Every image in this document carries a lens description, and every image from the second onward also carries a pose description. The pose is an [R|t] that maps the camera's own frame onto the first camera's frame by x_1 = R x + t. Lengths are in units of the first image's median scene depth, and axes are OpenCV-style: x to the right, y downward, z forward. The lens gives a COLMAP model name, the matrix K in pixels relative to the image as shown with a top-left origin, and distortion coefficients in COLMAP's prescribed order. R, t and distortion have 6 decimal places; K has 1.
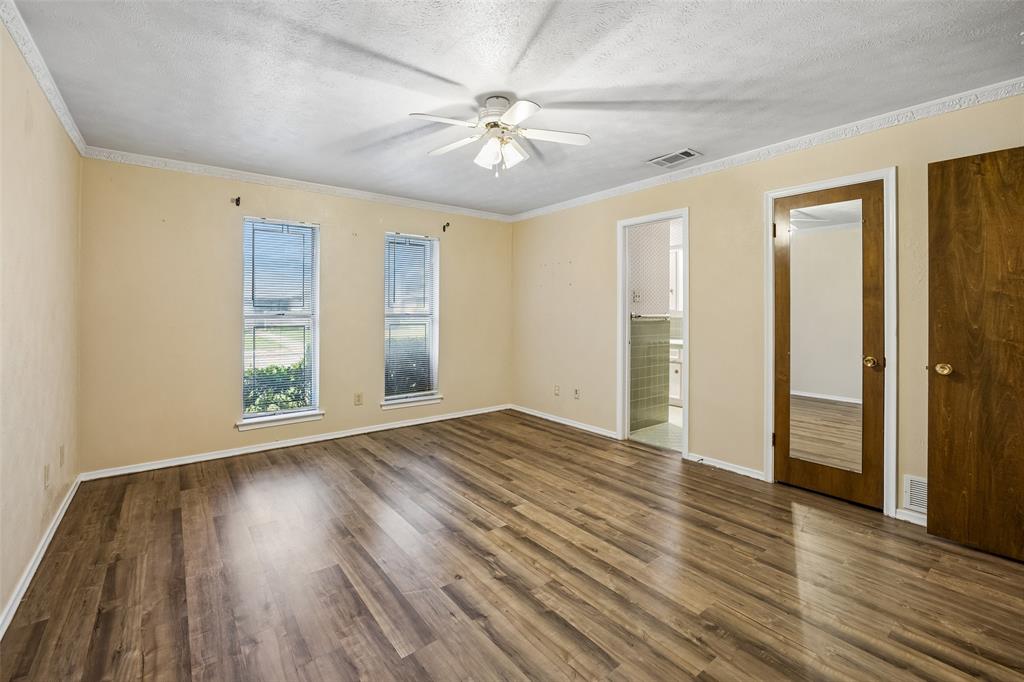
lens RADIAL K [[436.3, 0, 498.4], [0, 436.3, 309.1], [0, 0, 1]] dist [-0.014403, 0.000074]
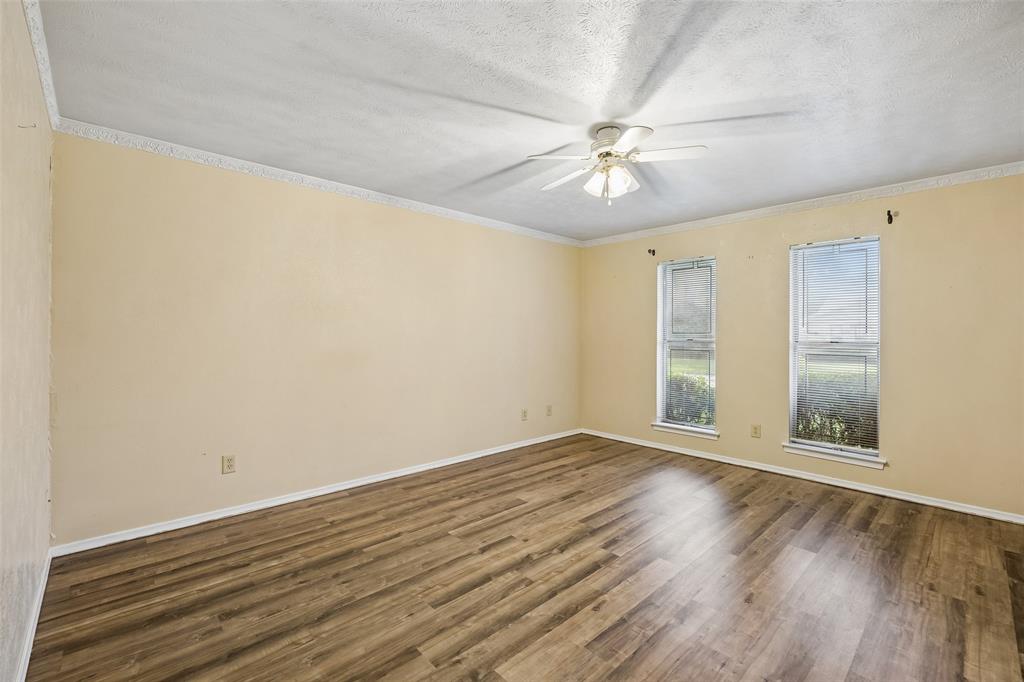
lens RADIAL K [[436.3, 0, 516.4], [0, 436.3, 335.0], [0, 0, 1]] dist [-0.014403, 0.000074]
pose [[0.113105, 0.001907, -0.993581, 1.035638], [-0.005249, 0.999985, 0.001321, -0.000922], [0.993569, 0.005066, 0.113113, 0.707597]]
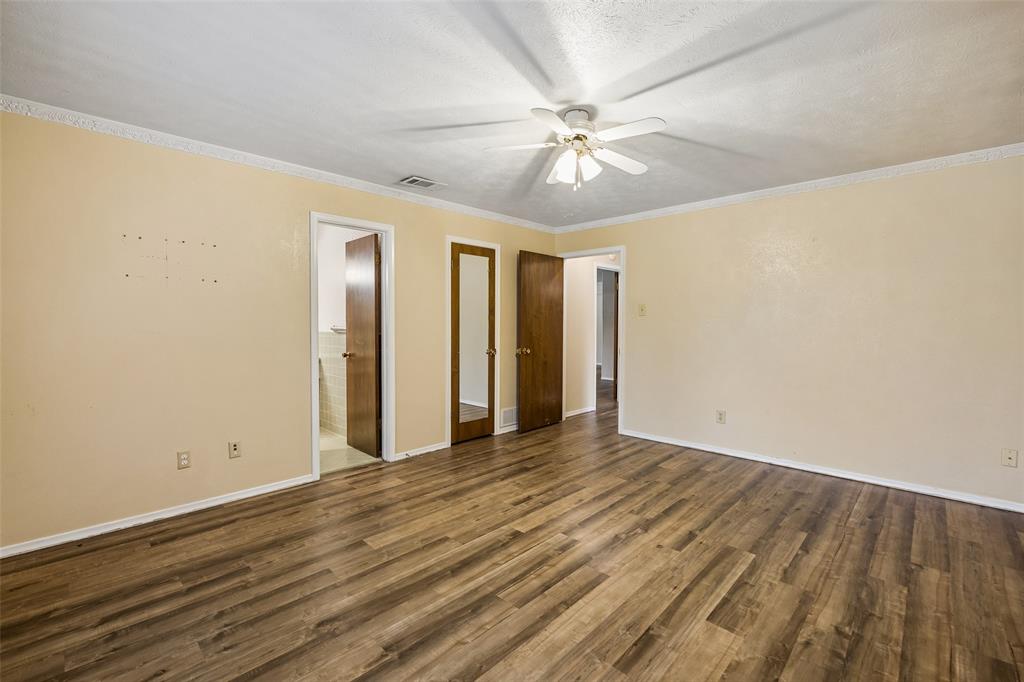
lens RADIAL K [[436.3, 0, 504.8], [0, 436.3, 341.9], [0, 0, 1]] dist [-0.014403, 0.000074]
pose [[-0.142495, -0.044795, 0.988781, -1.031026], [-0.005825, 0.998996, 0.044418, -0.000408], [-0.989778, 0.000569, -0.142613, 1.375358]]
